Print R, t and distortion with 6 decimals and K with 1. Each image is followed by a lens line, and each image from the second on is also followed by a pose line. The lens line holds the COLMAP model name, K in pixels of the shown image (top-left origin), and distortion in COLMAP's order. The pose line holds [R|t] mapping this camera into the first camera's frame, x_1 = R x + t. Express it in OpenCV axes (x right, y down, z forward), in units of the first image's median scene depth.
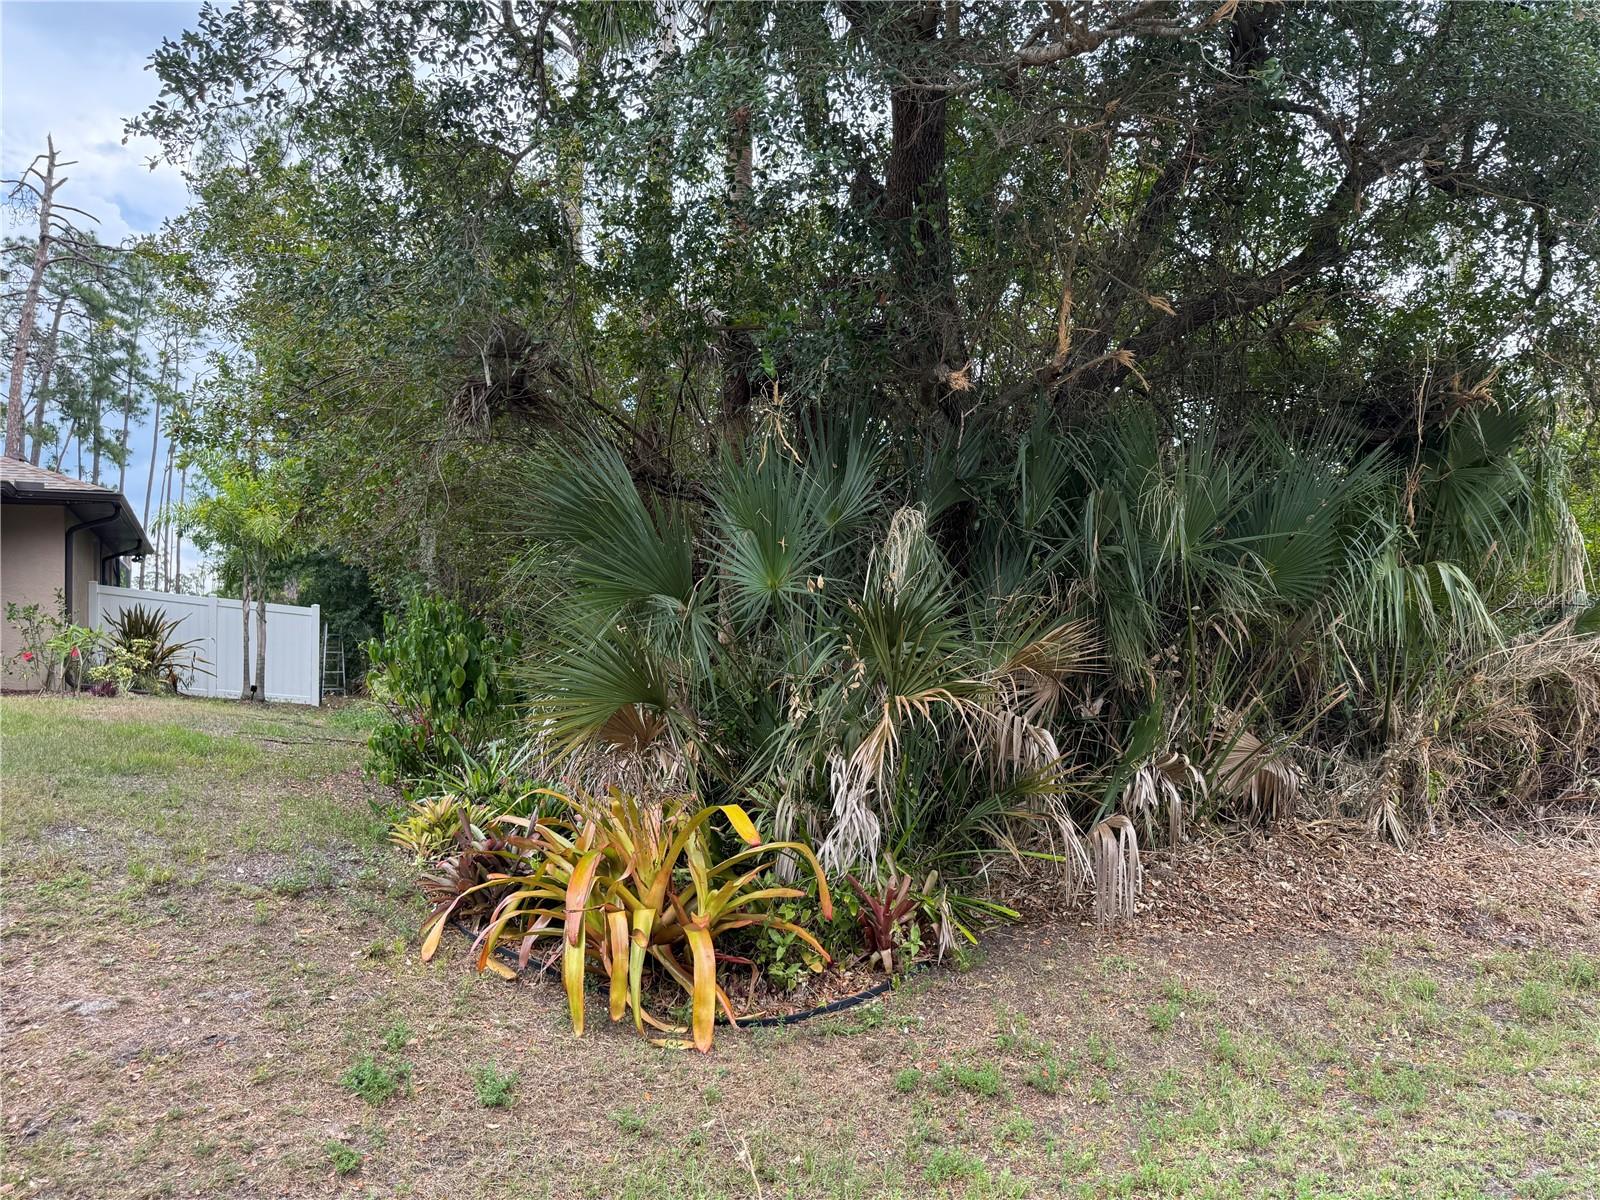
lens RADIAL K [[1138.4, 0, 790.9], [0, 1138.4, 588.6], [0, 0, 1]] dist [0.100161, -0.127438]
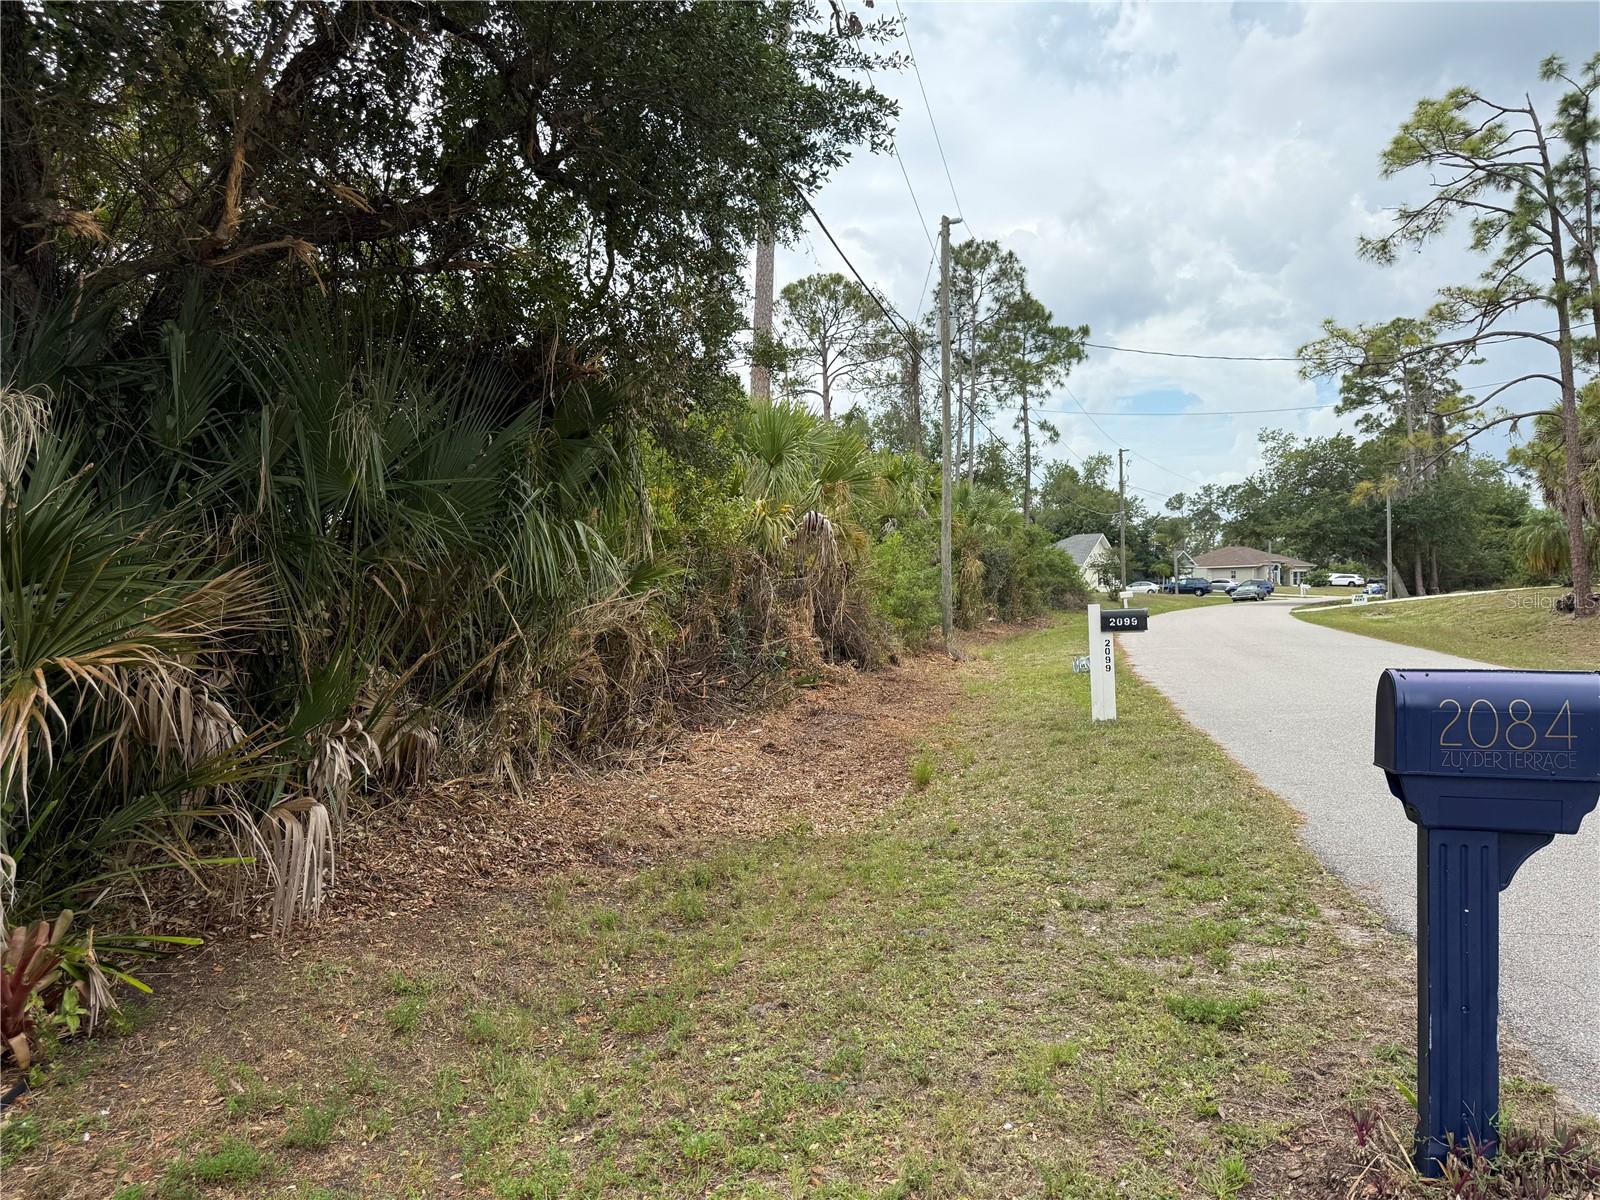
lens RADIAL K [[1143.6, 0, 791.0], [0, 1143.6, 606.0], [0, 0, 1]] dist [0.068030, -0.083891]
pose [[0.650517, -0.003952, 0.759481, -0.122529], [-0.019498, 0.999570, 0.021902, 0.032481], [-0.759241, -0.029056, 0.650160, 0.189288]]
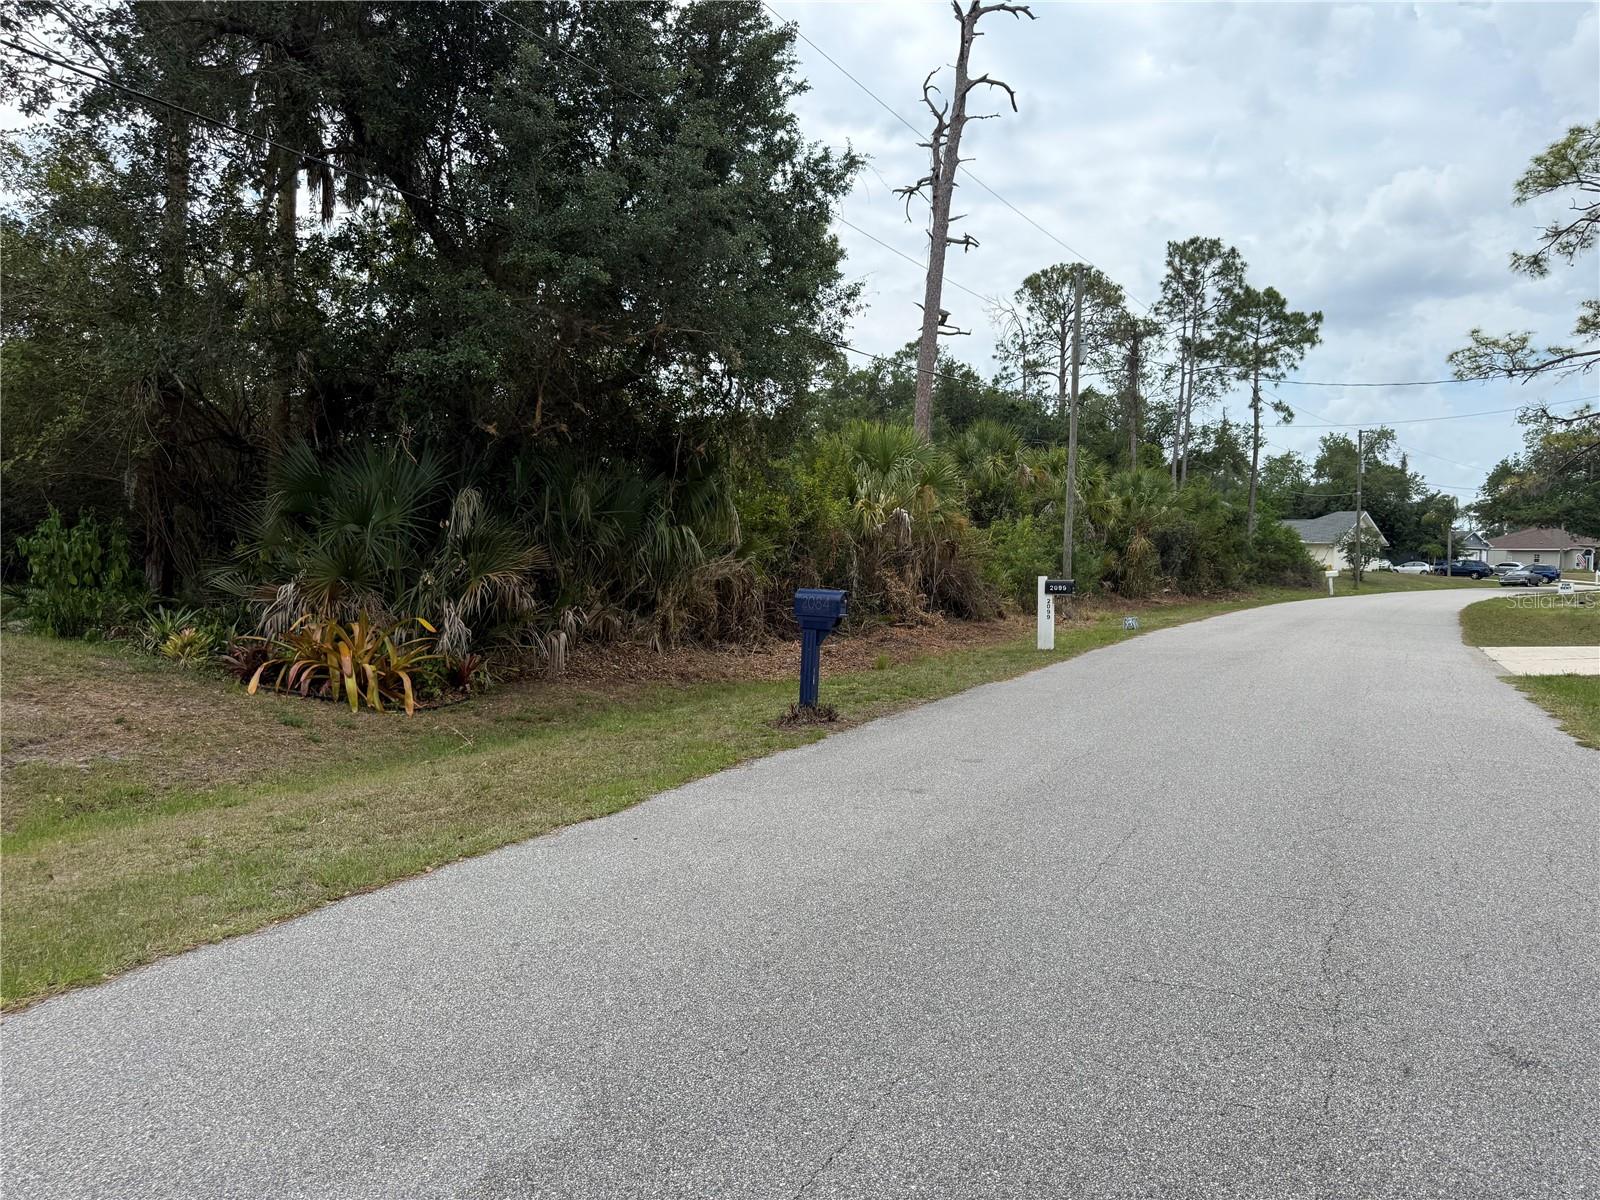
lens RADIAL K [[1113.8, 0, 800.0], [0, 1113.8, 600.0], [0, 0, 1]] dist [0.053368, -0.002216]
pose [[0.809234, 0.008686, 0.587422, -0.616668], [-0.054238, 0.996725, 0.059981, -0.022405], [-0.584978, -0.080399, 0.807055, -1.045459]]
